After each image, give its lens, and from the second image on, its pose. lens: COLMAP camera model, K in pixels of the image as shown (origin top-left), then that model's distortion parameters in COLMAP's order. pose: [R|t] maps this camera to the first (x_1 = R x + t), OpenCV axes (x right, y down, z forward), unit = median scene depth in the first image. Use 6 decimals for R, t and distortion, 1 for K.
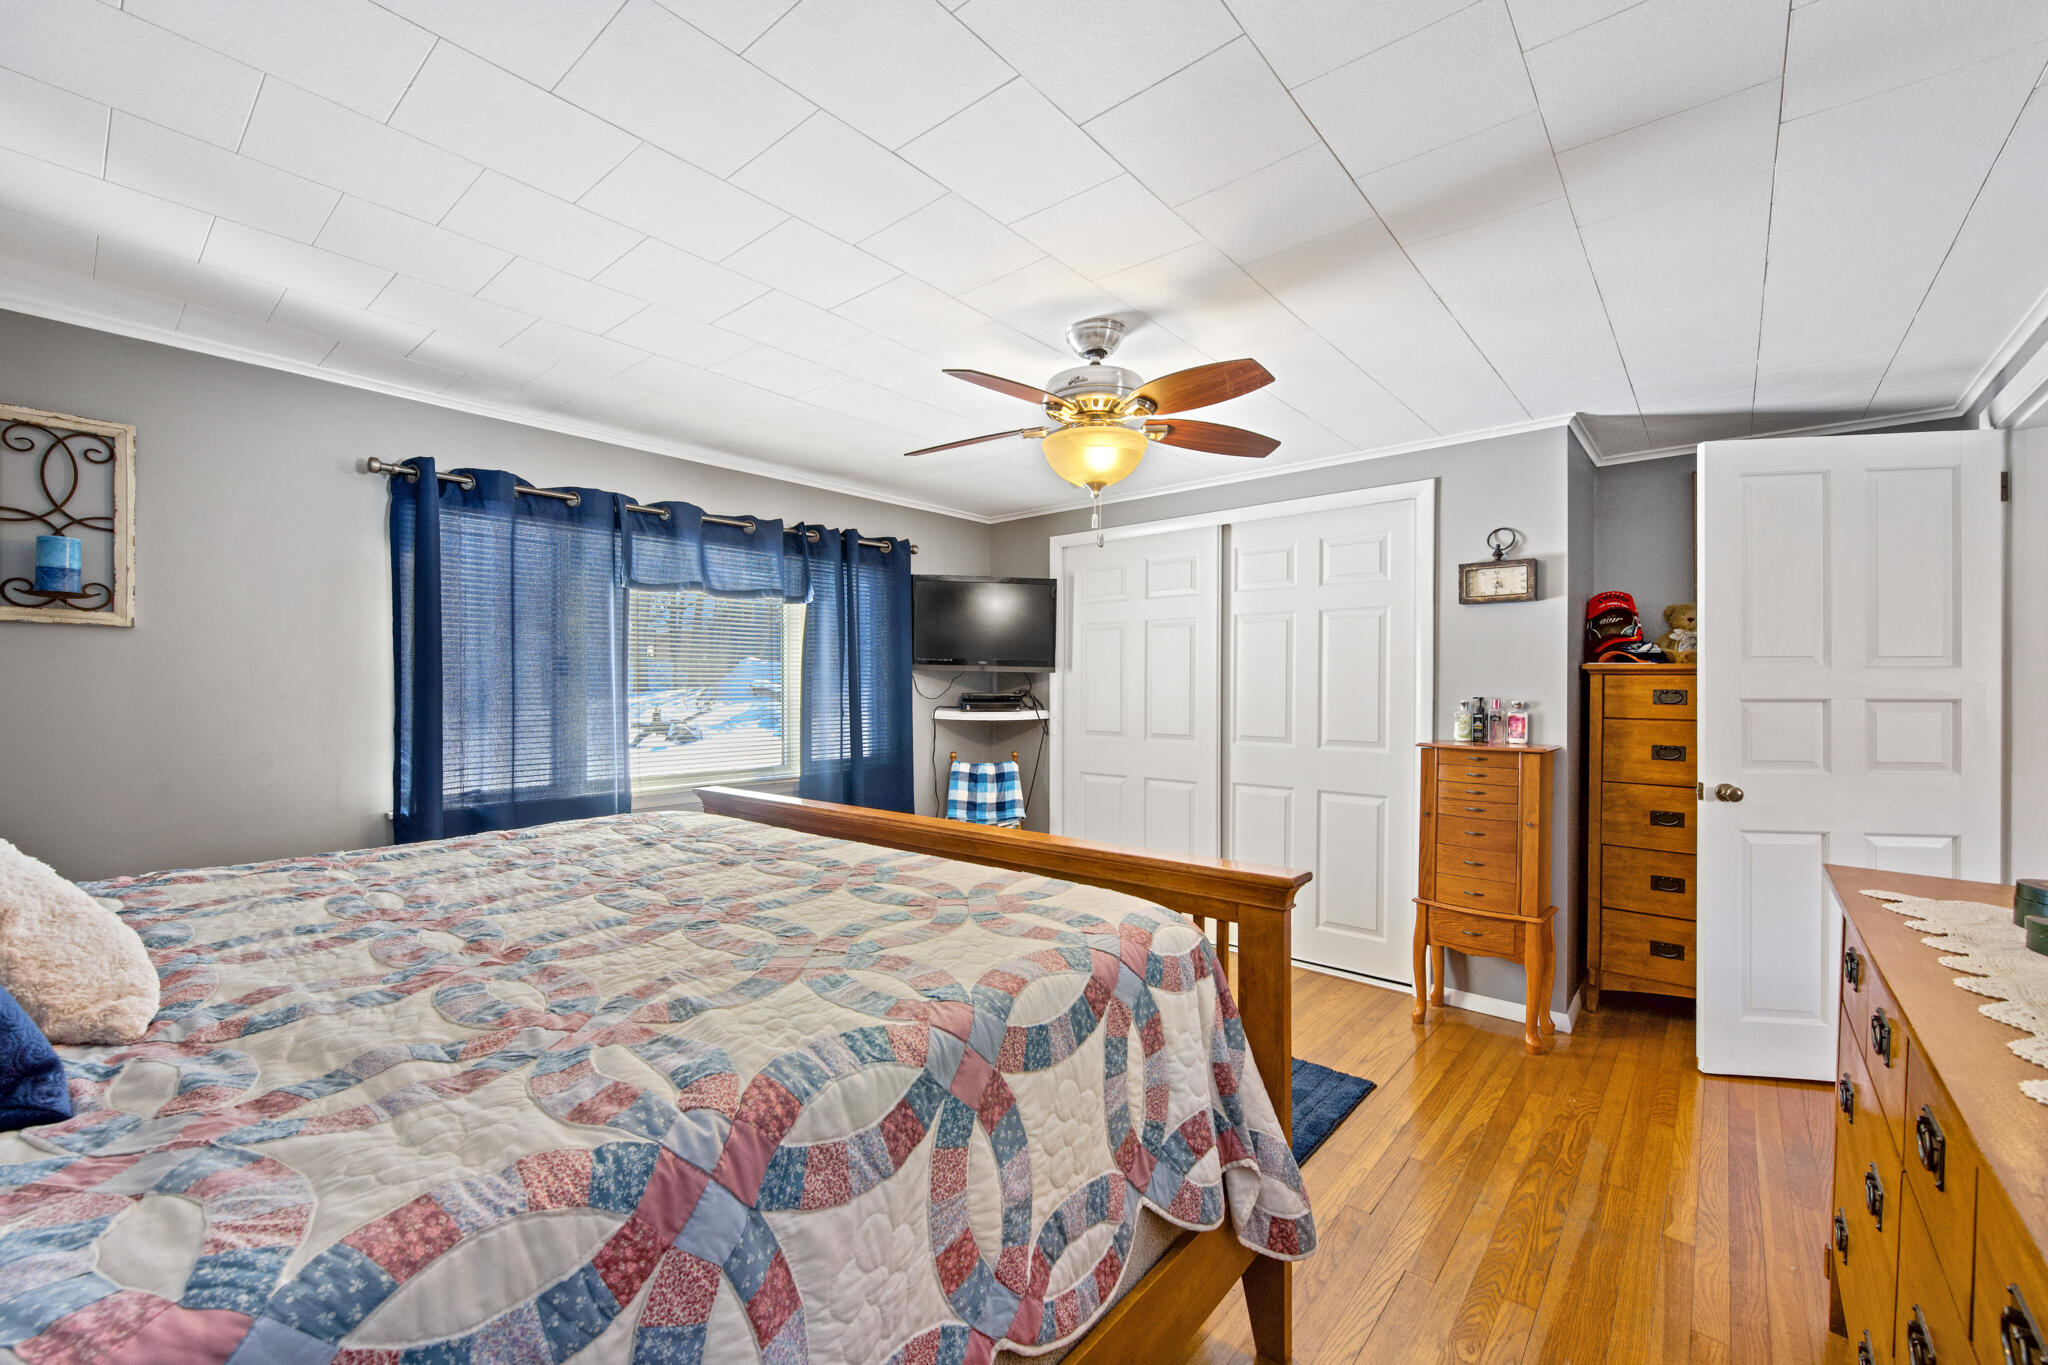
lens RADIAL K [[831.6, 0, 1024.0], [0, 831.6, 682.5], [0, 0, 1]] dist [0.000011, 0.000046]
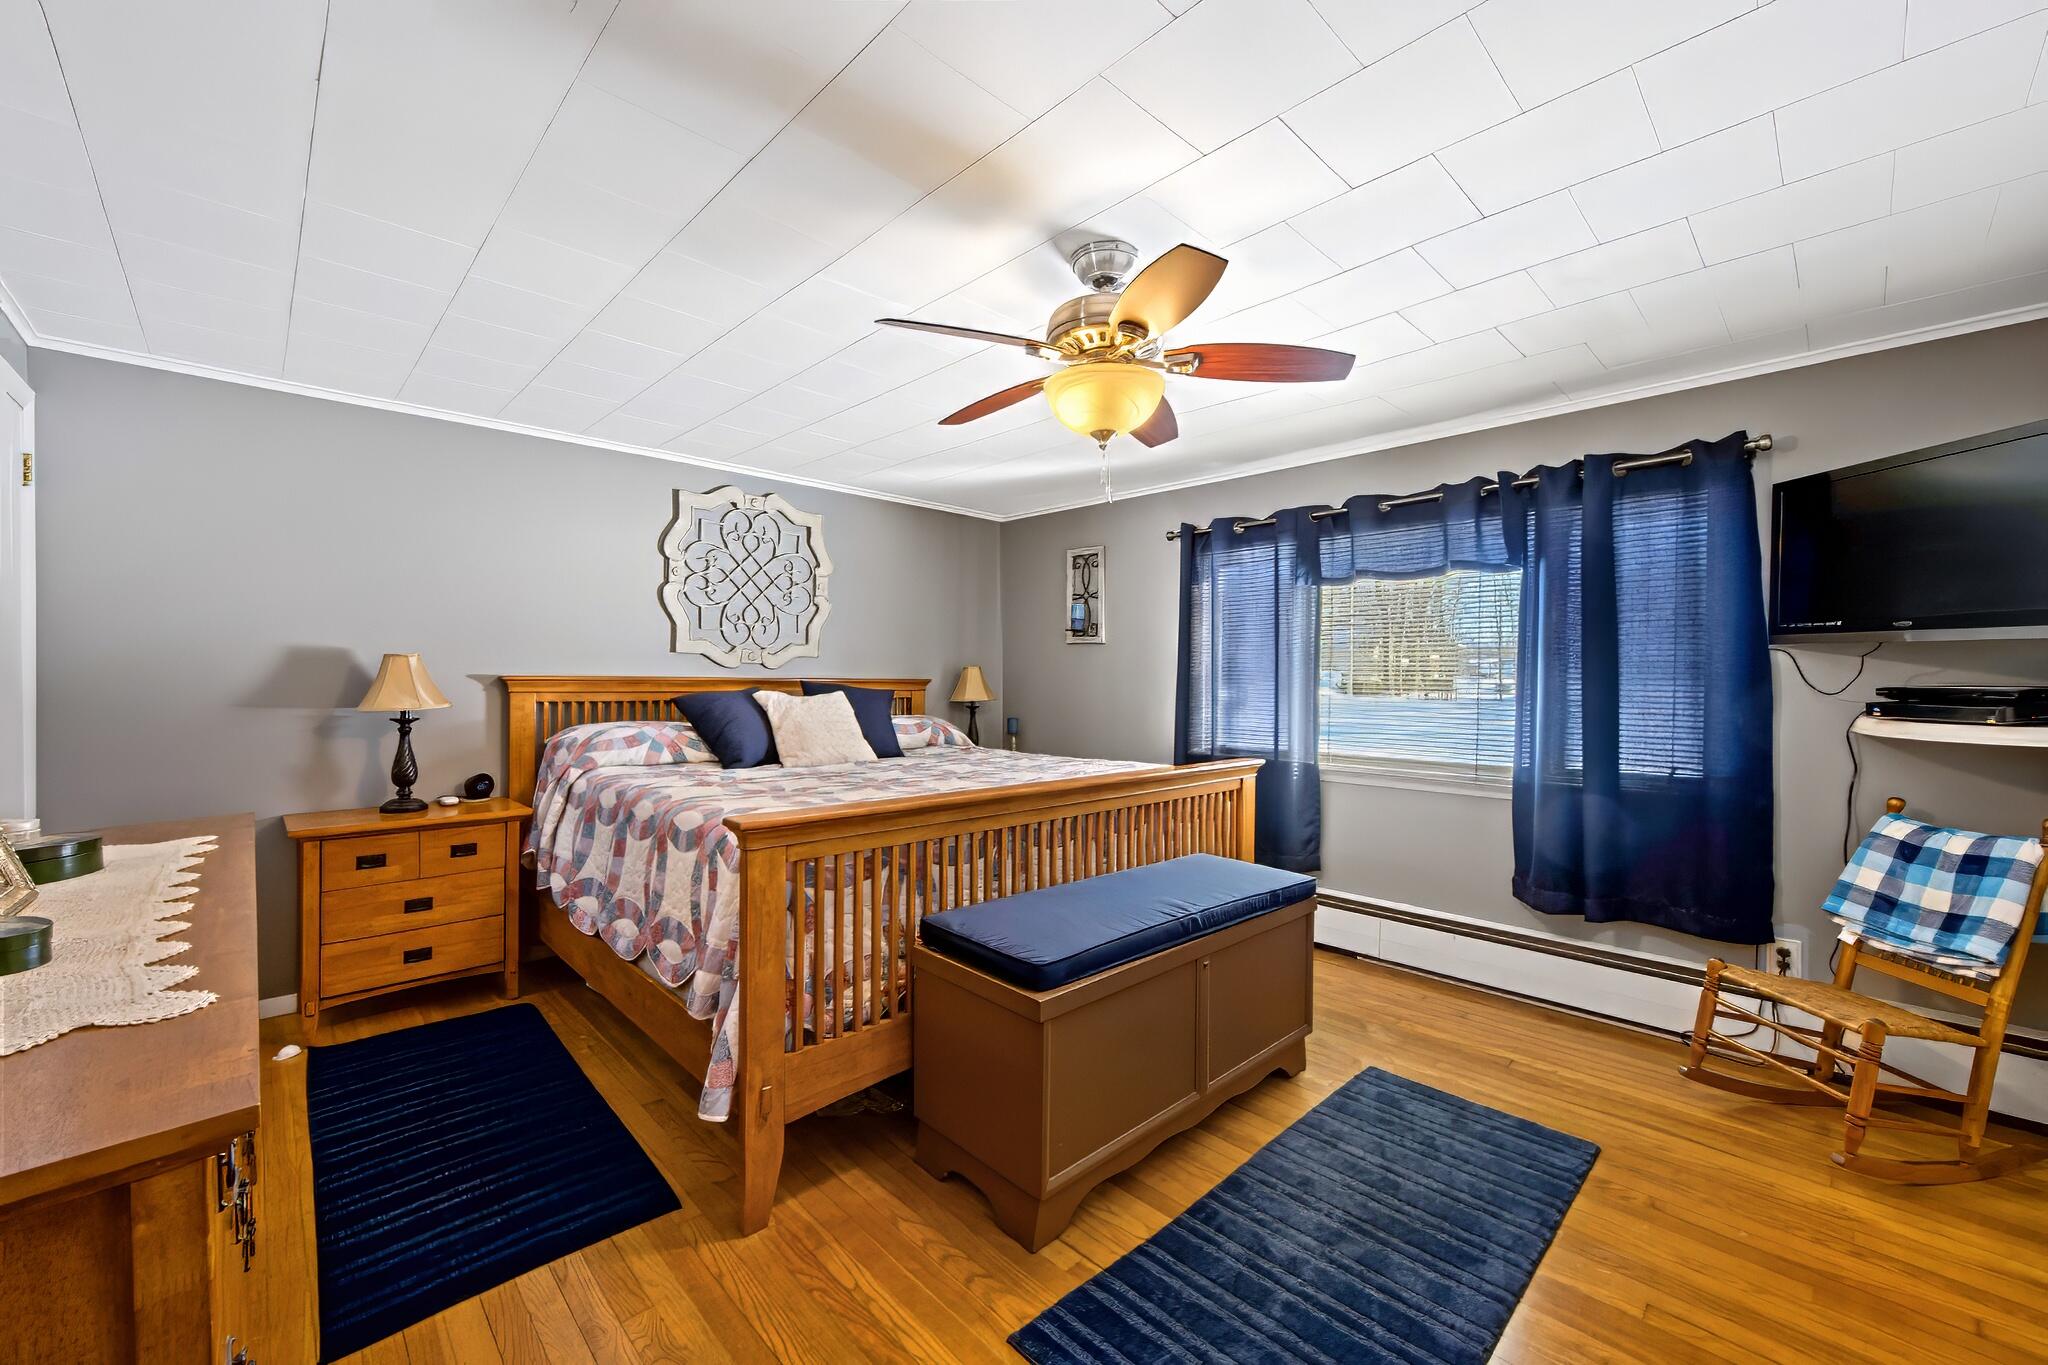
lens RADIAL K [[804.8, 0, 1025.1], [0, 804.8, 671.5], [0, 0, 1]] dist [-0.001197, 0.000476]
pose [[-0.098891, -0.011672, -0.995030, 0.569566], [-0.007443, 0.999912, -0.010989, 0.016822], [0.995070, 0.006319, -0.098969, 0.609381]]
